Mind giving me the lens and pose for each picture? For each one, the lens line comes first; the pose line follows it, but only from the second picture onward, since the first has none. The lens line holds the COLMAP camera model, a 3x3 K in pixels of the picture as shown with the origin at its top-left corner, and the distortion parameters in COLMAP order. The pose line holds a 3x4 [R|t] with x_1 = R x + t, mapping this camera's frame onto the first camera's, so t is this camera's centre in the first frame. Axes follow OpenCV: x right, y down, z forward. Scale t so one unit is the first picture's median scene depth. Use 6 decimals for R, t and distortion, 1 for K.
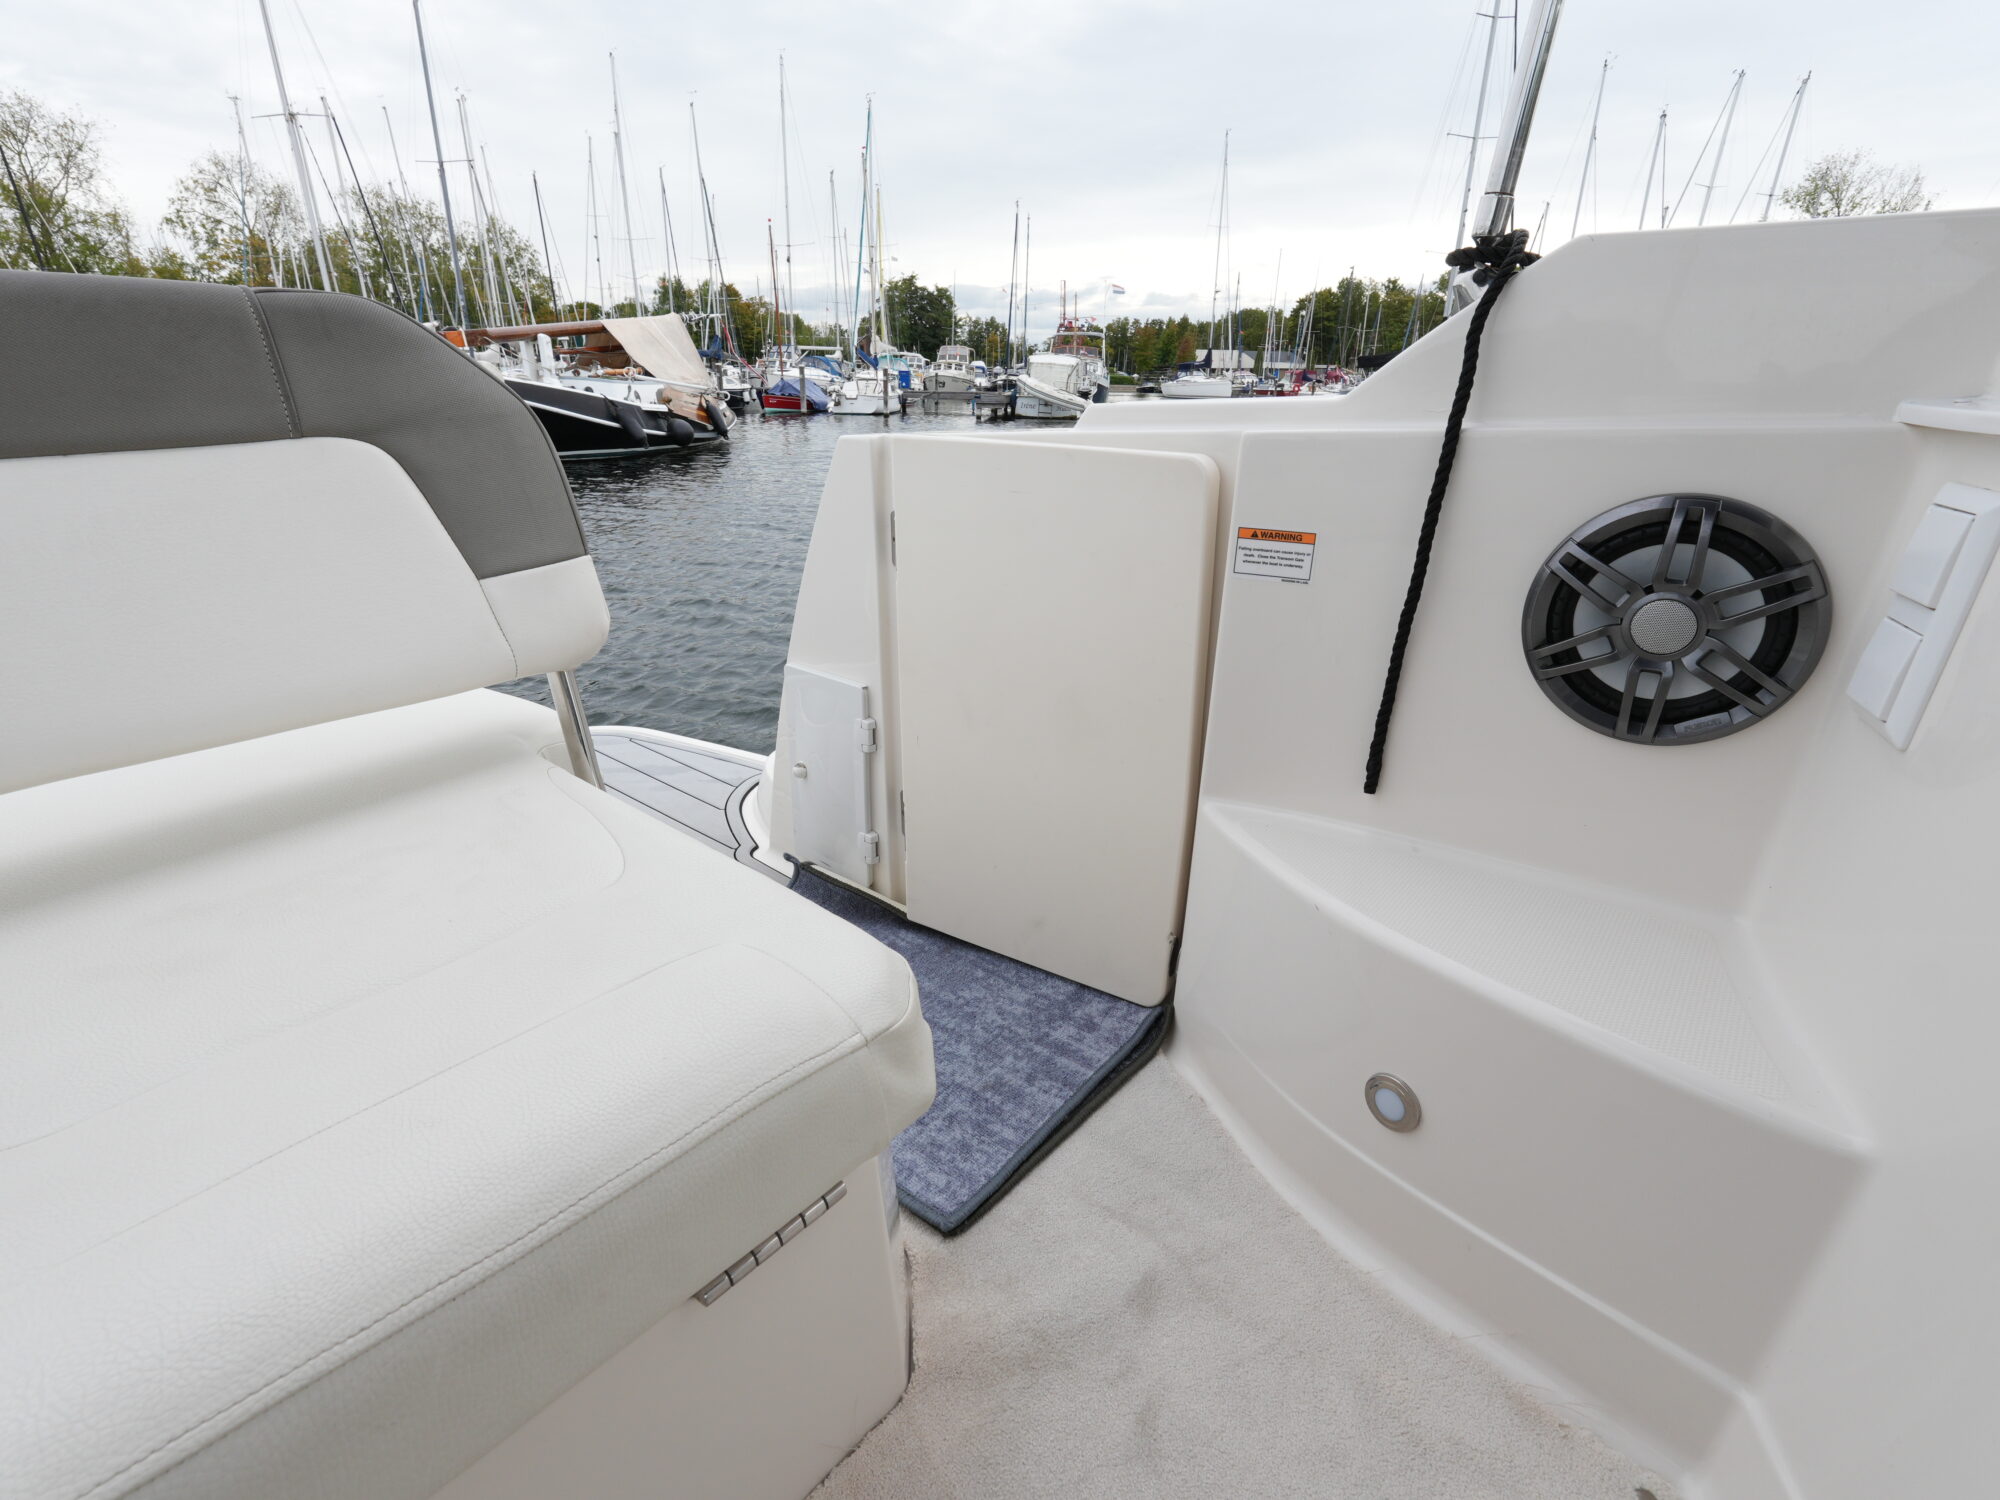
lens RADIAL K [[933.3, 0, 998.9], [0, 933.3, 753.6], [0, 0, 1]] dist [-0.002870, -0.000952]
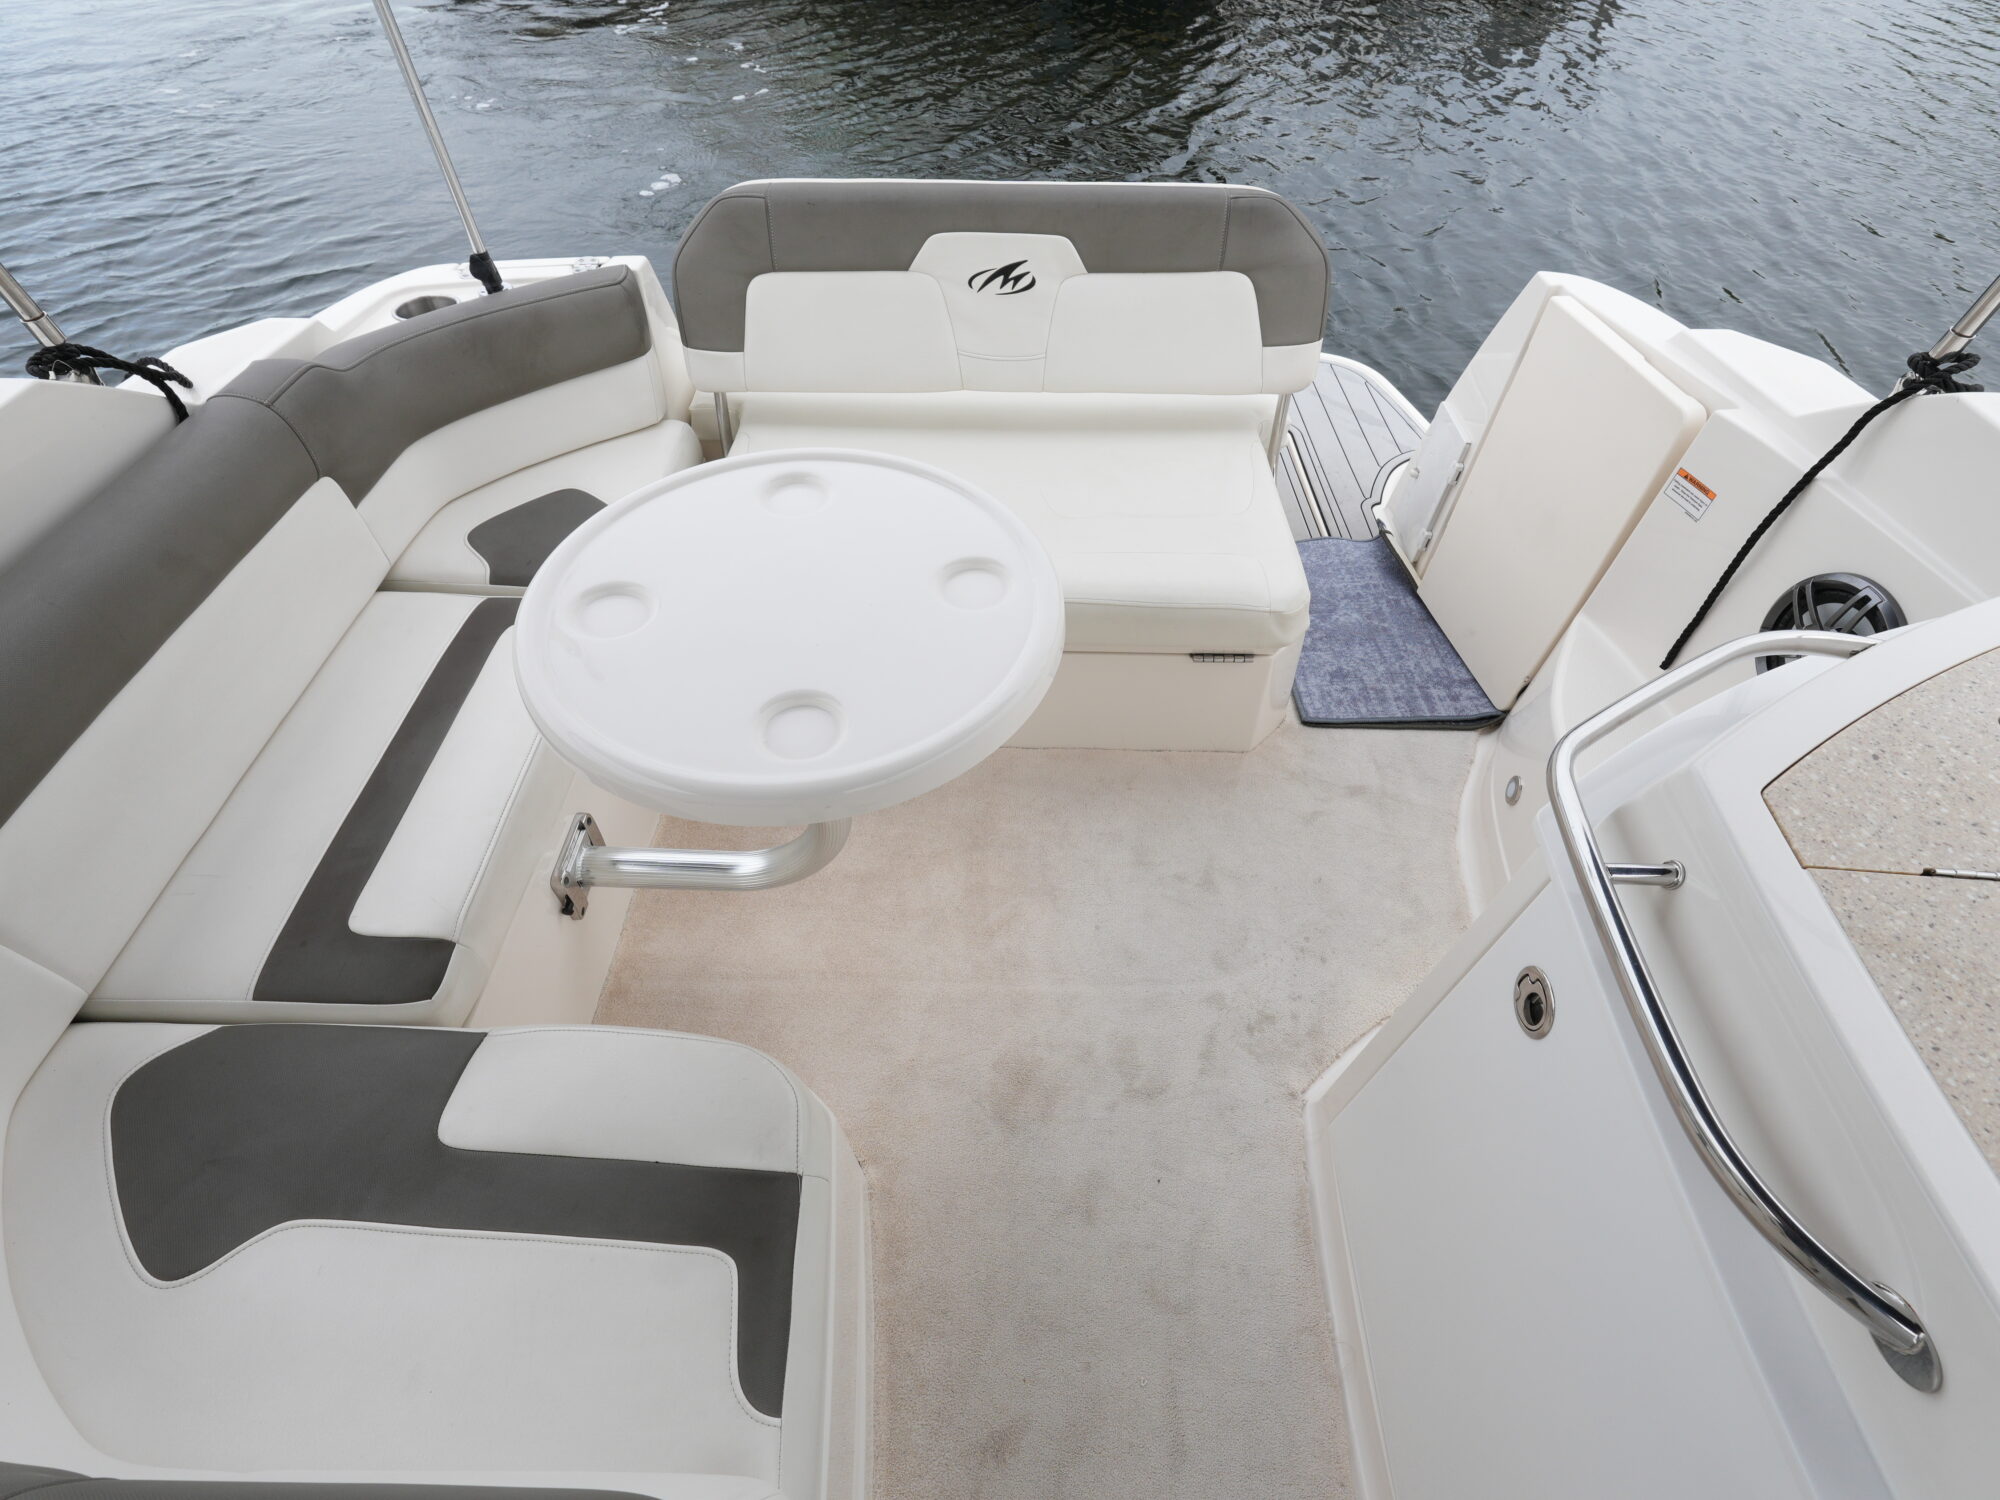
lens RADIAL K [[933.3, 0, 998.9], [0, 933.3, 753.6], [0, 0, 1]] dist [-0.002870, -0.000952]
pose [[0.644592, 0.577057, -0.501504, 0.511173], [-0.288990, 0.791206, 0.538959, -0.328889], [0.707804, -0.202479, 0.676769, -0.821249]]
